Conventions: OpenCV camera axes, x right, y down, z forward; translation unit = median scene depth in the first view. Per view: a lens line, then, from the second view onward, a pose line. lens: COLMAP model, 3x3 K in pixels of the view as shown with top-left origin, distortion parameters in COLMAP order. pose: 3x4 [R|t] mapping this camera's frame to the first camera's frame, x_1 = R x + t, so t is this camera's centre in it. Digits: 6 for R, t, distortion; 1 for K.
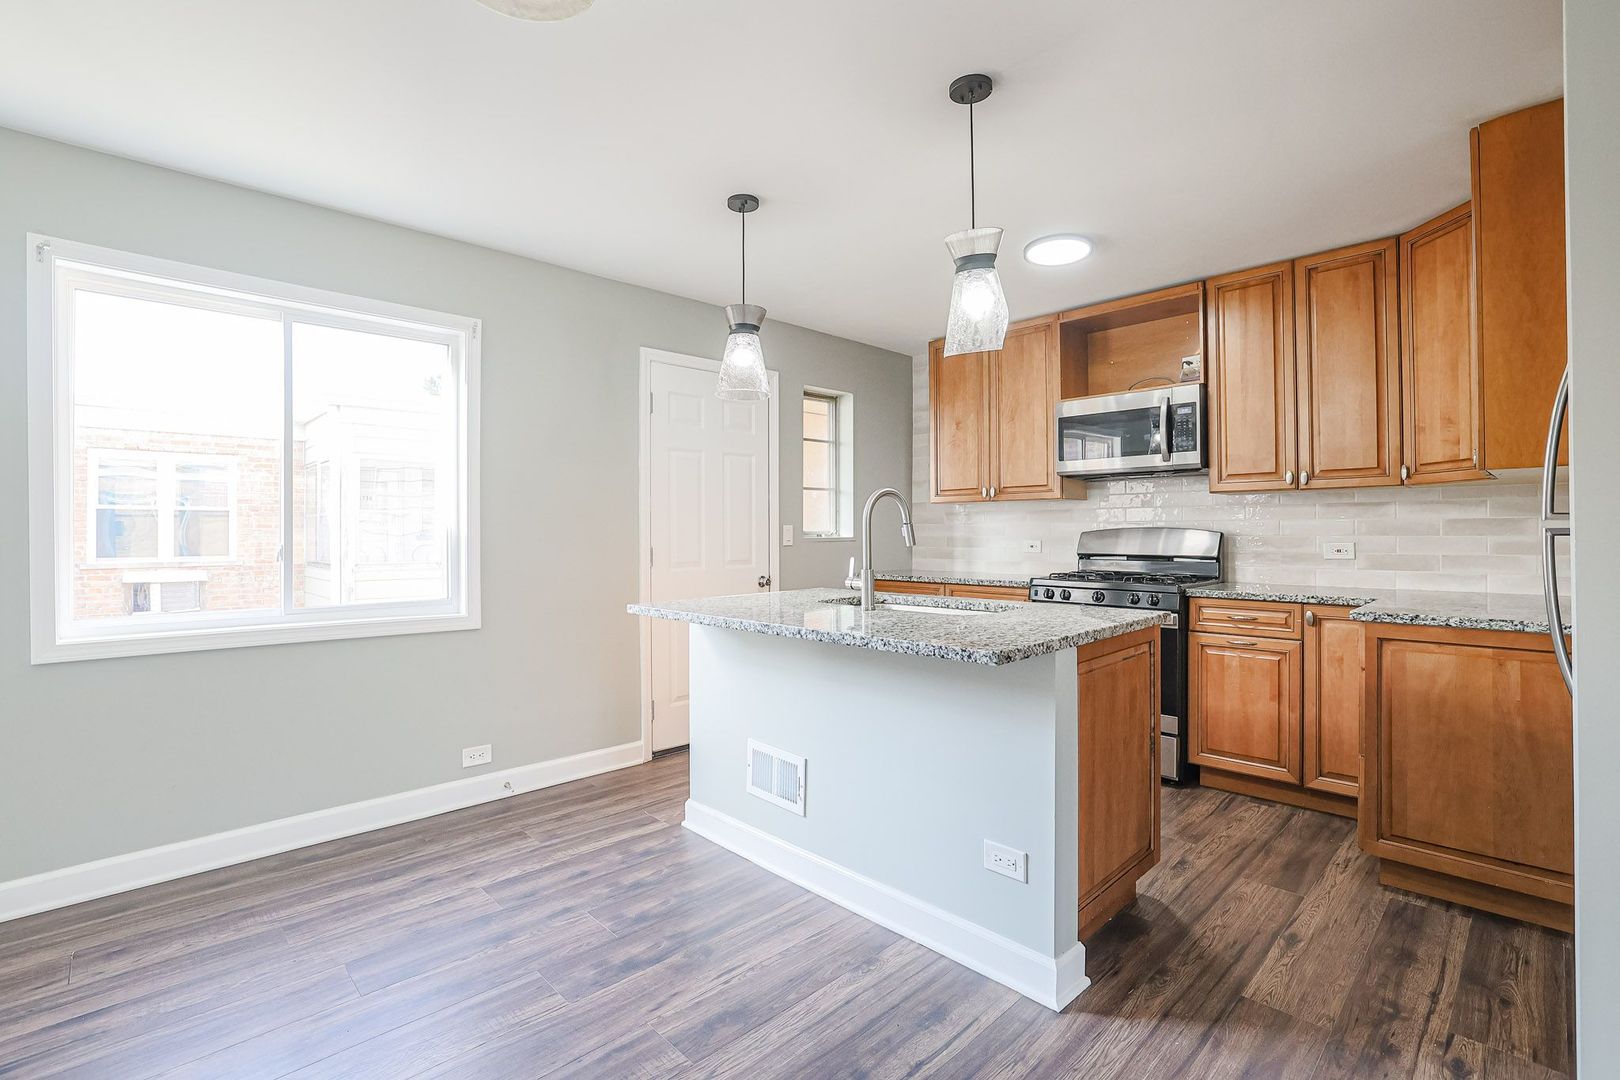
lens RADIAL K [[736.1, 0, 804.6], [0, 736.1, 531.9], [0, 0, 1]] dist [-0.043360, 0.012698]
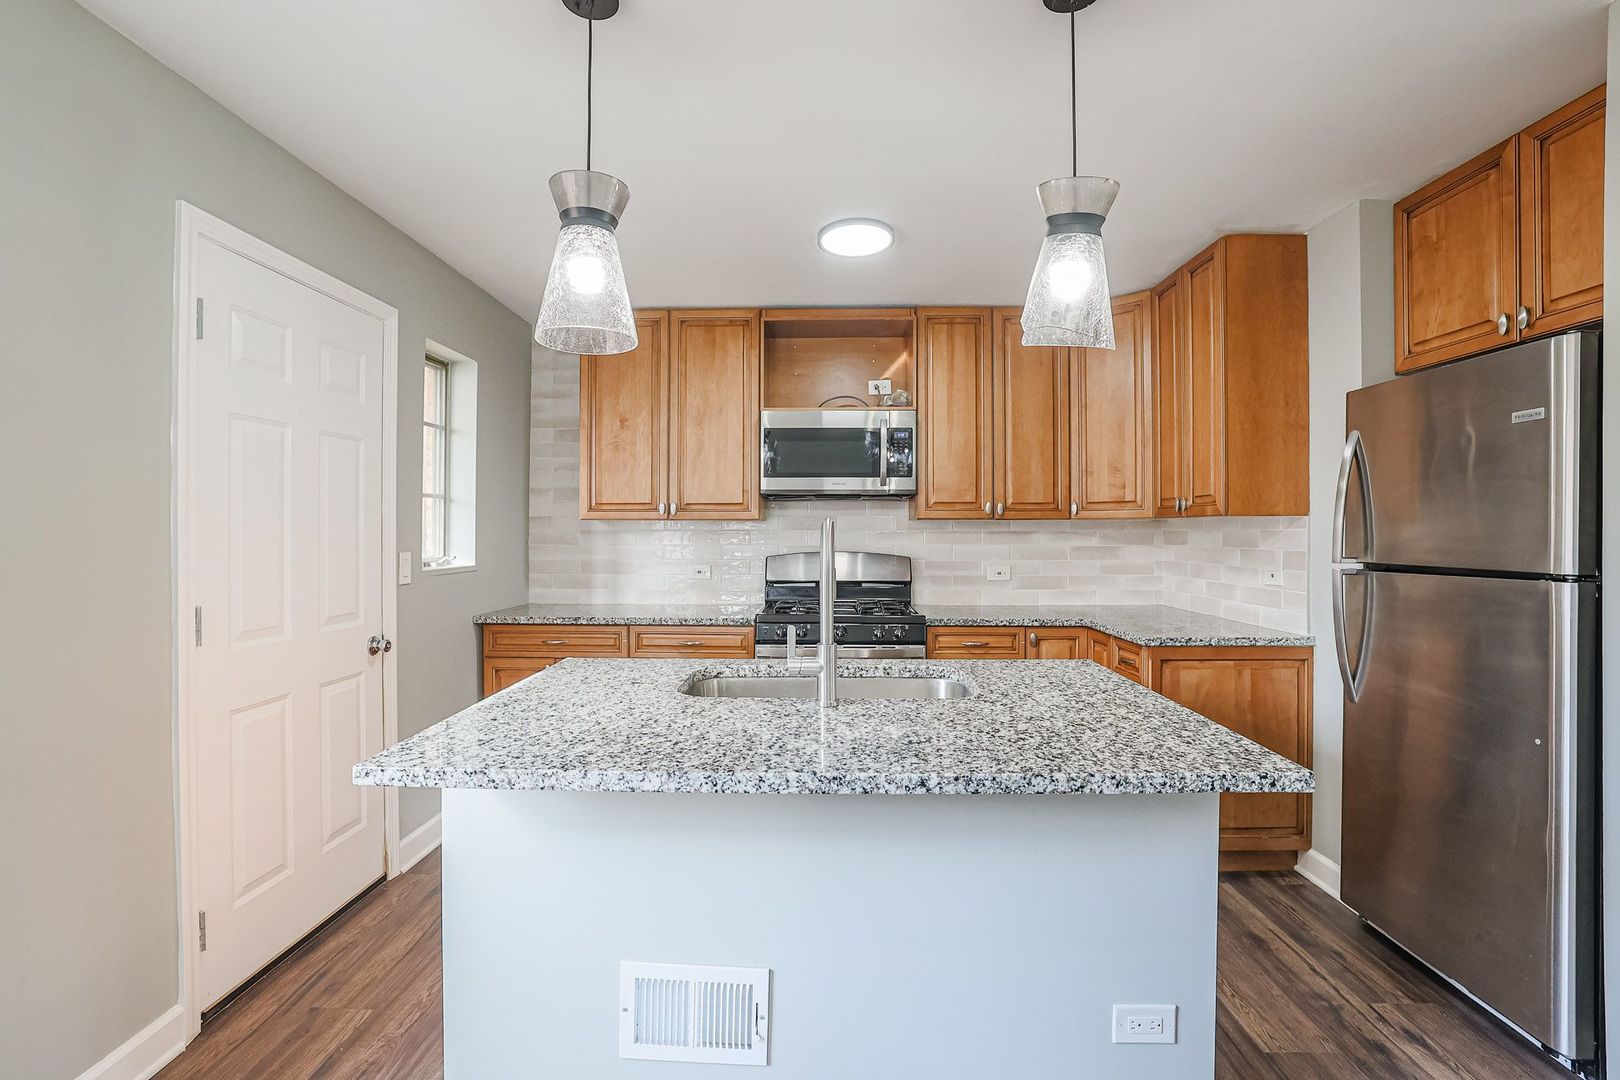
lens RADIAL K [[736.1, 0, 809.5], [0, 736.1, 533.9], [0, 0, 1]] dist [-0.043360, 0.012698]
pose [[0.709019, 0.003437, 0.705181, -0.307645], [-0.003890, 0.999992, -0.000964, -0.036393], [-0.705179, -0.002060, 0.709026, 0.433303]]
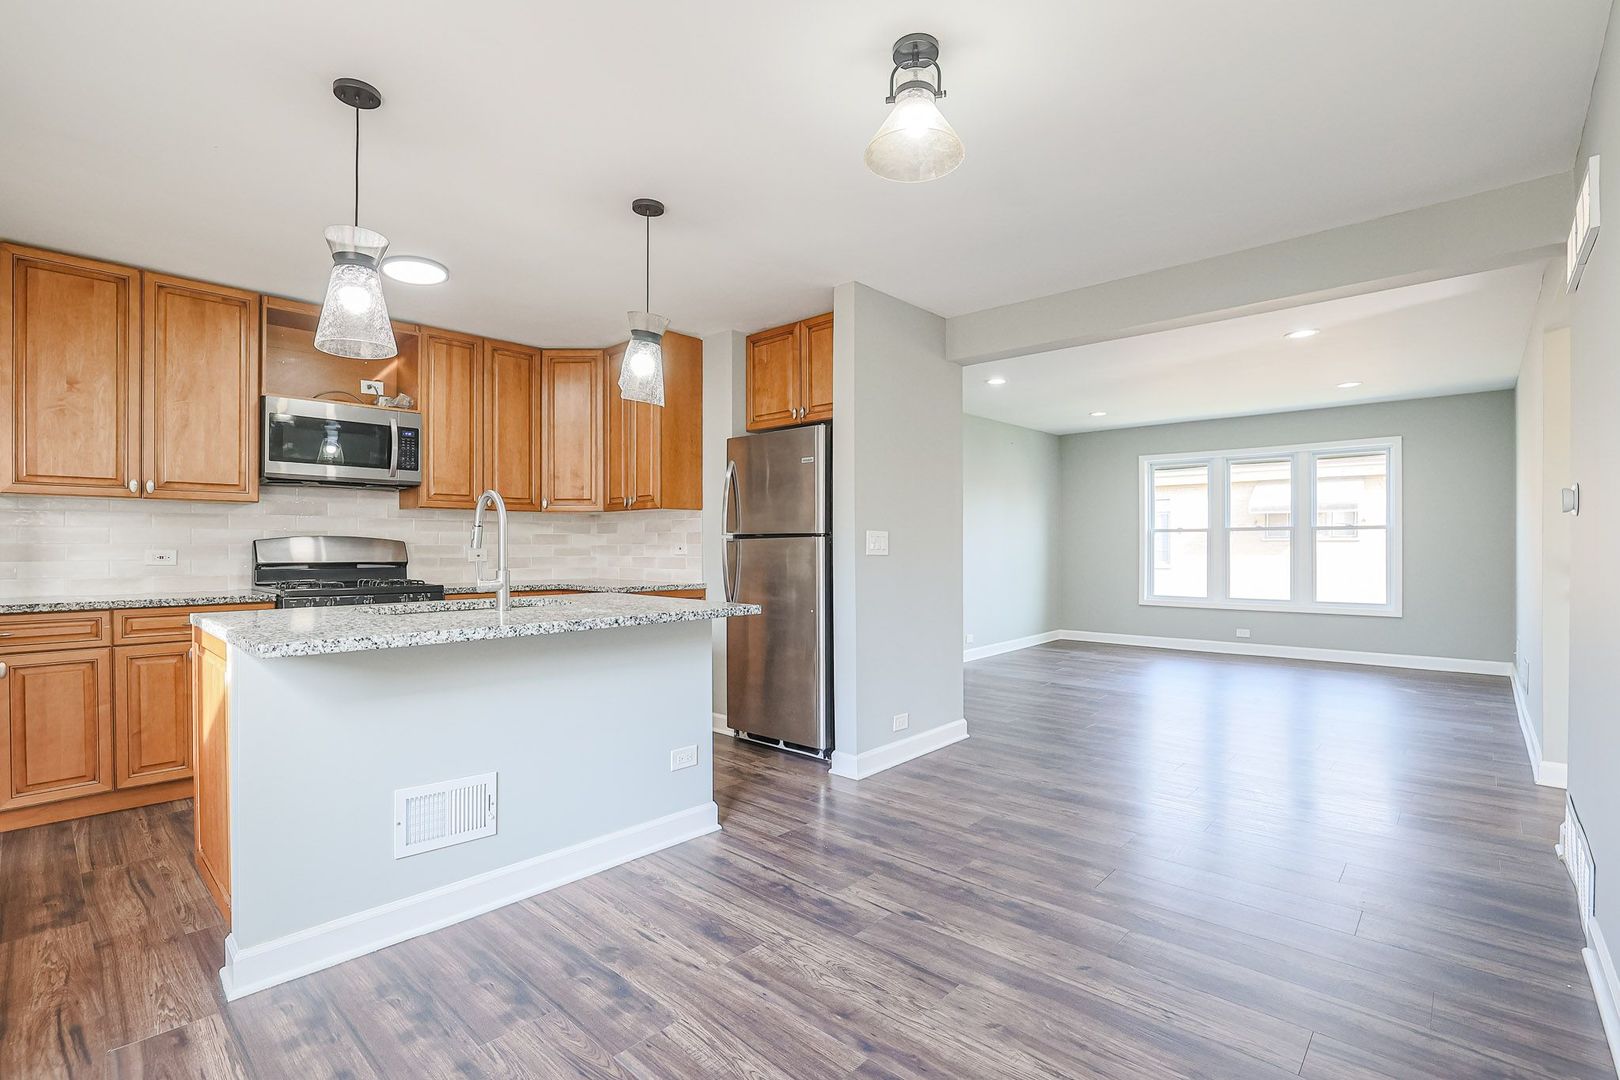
lens RADIAL K [[736.1, 0, 796.8], [0, 736.1, 549.9], [0, 0, 1]] dist [-0.043360, 0.012698]
pose [[-0.052573, 0.000907, 0.998617, -0.742630], [0.001413, 0.999999, -0.000834, 0.019158], [-0.998616, 0.001368, -0.052575, 0.515066]]
